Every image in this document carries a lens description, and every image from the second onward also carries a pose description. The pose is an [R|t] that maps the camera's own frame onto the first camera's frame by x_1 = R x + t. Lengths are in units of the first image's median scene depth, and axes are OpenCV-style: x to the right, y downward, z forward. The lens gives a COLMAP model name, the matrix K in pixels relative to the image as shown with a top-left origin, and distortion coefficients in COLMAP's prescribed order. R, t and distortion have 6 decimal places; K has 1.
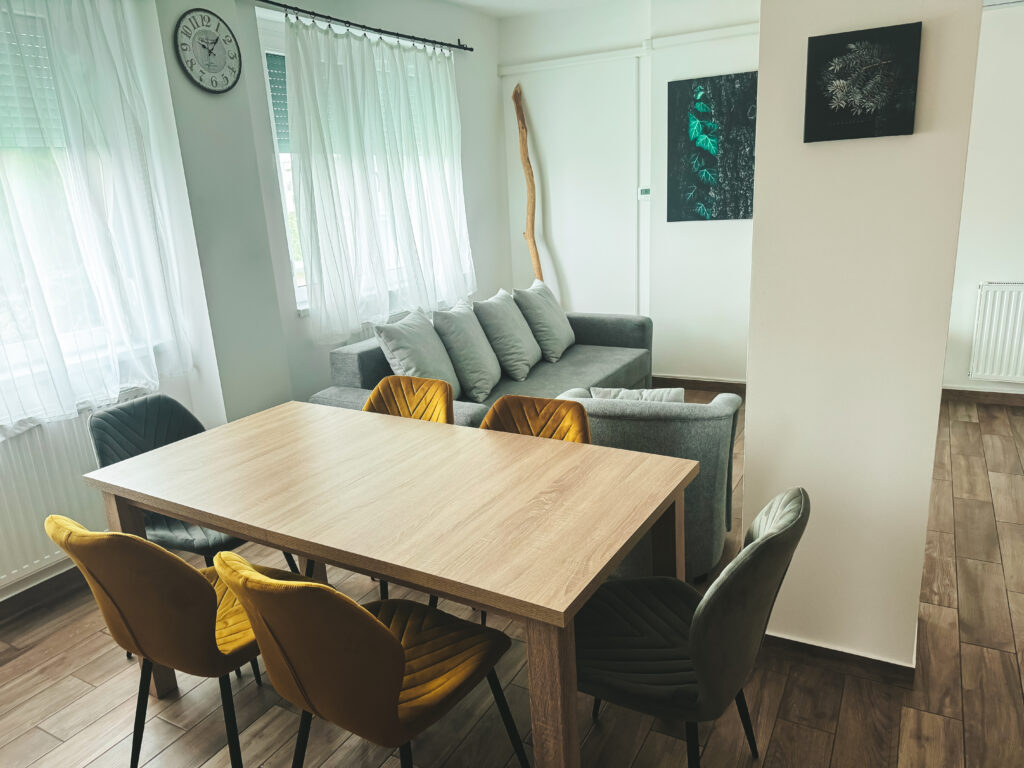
lens RADIAL K [[721.6, 0, 512.0], [0, 721.6, 384.0], [0, 0, 1]] dist [0.098908, -0.118640]
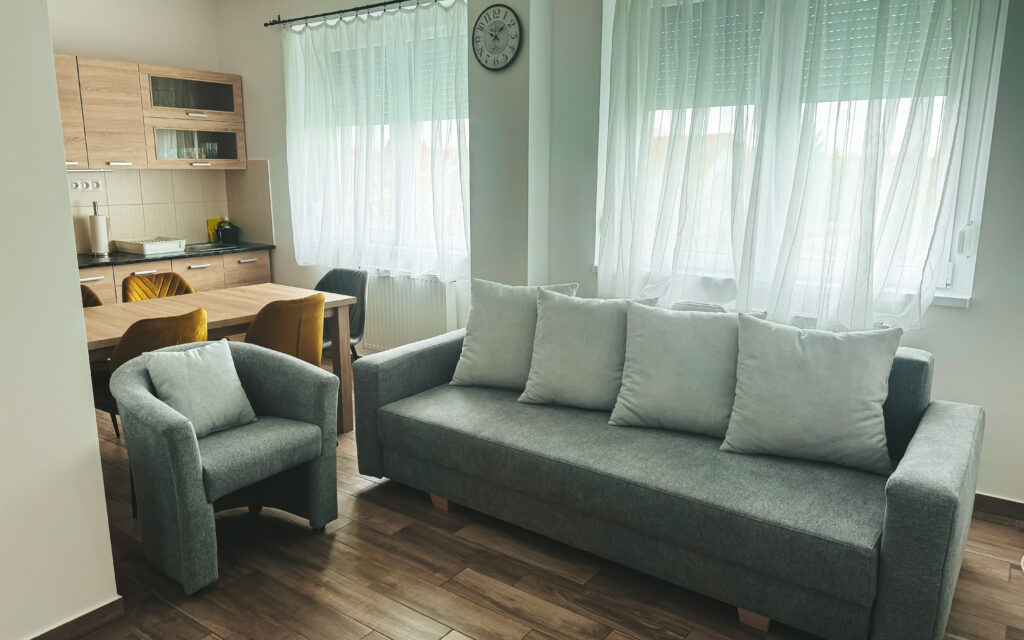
lens RADIAL K [[714.1, 0, 512.6], [0, 714.1, 306.8], [0, 0, 1]] dist [0.024373, 0.002082]
pose [[-0.117279, 0.246443, -0.962035, 0.998145], [-0.261124, 0.926981, 0.269296, -0.417018], [0.958154, 0.282793, -0.044363, 1.390759]]
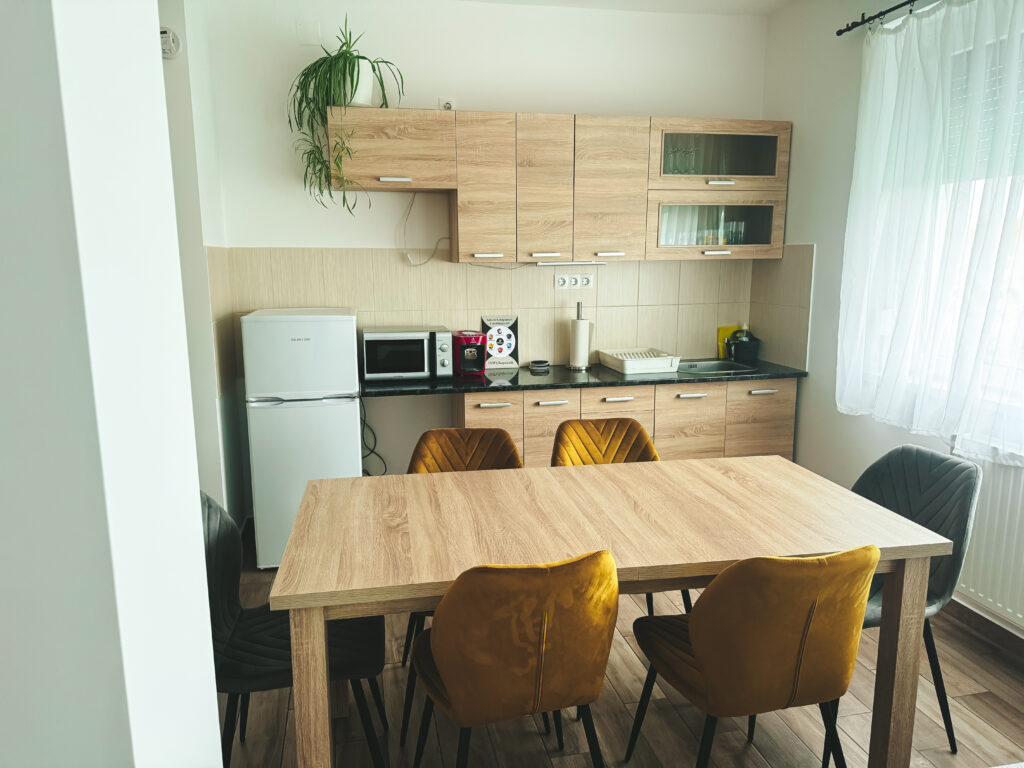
lens RADIAL K [[721.6, 0, 512.0], [0, 721.6, 384.0], [0, 0, 1]] dist [0.098908, -0.118640]
pose [[-0.748452, 0.177183, -0.639081, 0.377409], [-0.130340, 0.905556, 0.403708, -0.318805], [0.650254, 0.385454, -0.654671, 1.152999]]
